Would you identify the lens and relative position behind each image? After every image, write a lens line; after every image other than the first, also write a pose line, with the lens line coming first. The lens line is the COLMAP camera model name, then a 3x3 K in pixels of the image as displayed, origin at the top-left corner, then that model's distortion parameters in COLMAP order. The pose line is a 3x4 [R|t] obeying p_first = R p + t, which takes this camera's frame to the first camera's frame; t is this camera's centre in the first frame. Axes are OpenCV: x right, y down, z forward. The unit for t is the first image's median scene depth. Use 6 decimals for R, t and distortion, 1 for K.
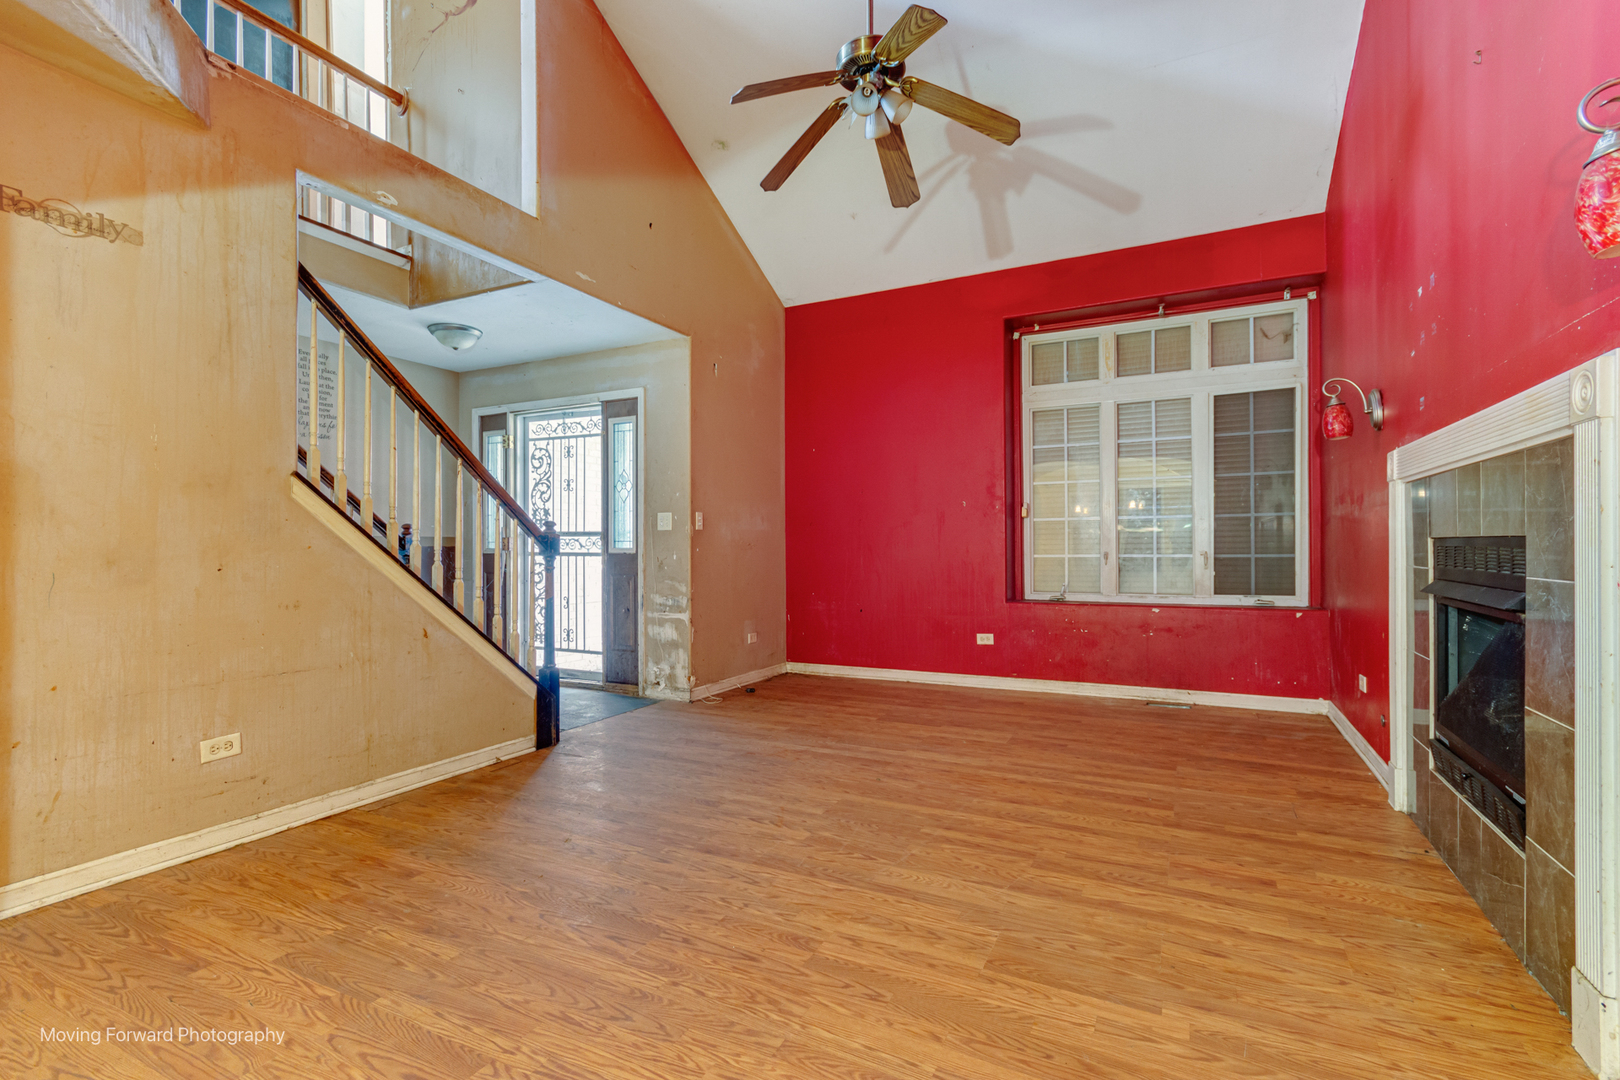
lens RADIAL K [[757.8, 0, 815.5], [0, 757.8, 540.8], [0, 0, 1]] dist [0.008697, -0.002632]
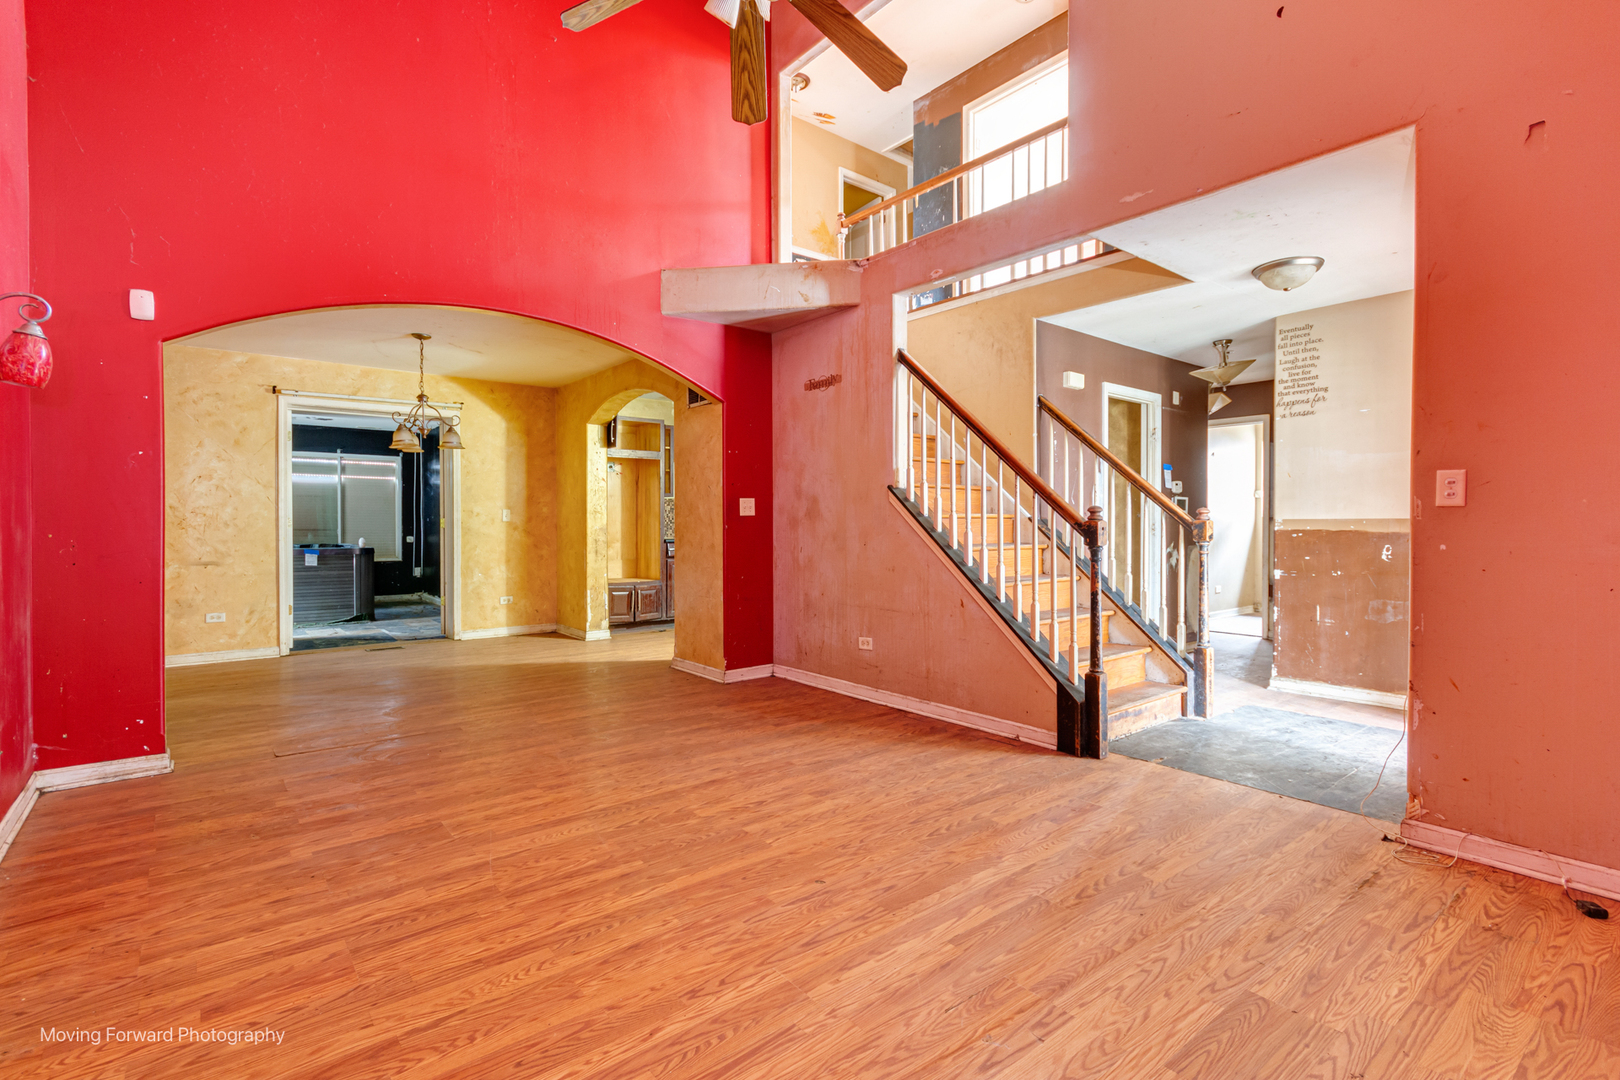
lens RADIAL K [[757.8, 0, 809.6], [0, 757.8, 533.2], [0, 0, 1]] dist [0.008697, -0.002632]
pose [[-0.420309, 0.016241, -0.907236, 0.813742], [0.008654, 0.999866, 0.013890, -0.014359], [0.907340, -0.002013, -0.420393, 1.472738]]
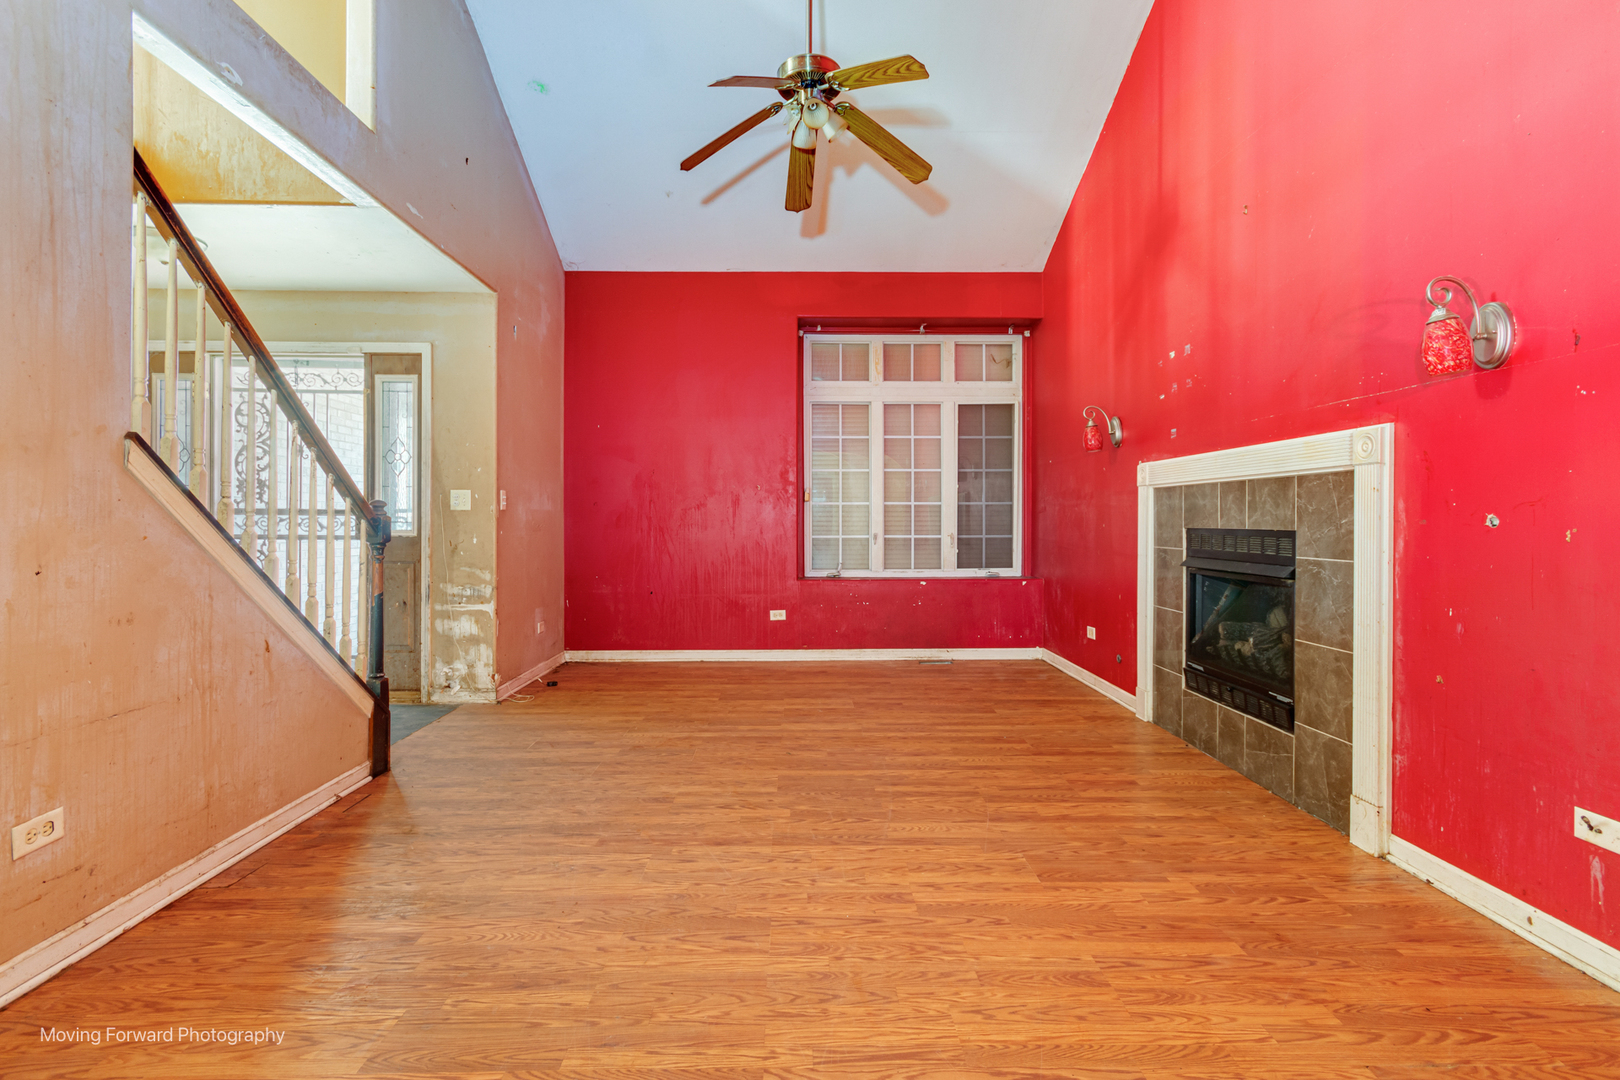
lens RADIAL K [[757.8, 0, 821.1], [0, 757.8, 520.8], [0, 0, 1]] dist [0.008697, -0.002632]
pose [[0.880269, 0.005778, 0.474439, -0.438048], [-0.009182, 0.999946, 0.004858, -0.017040], [-0.474386, -0.008633, 0.880275, 0.056572]]
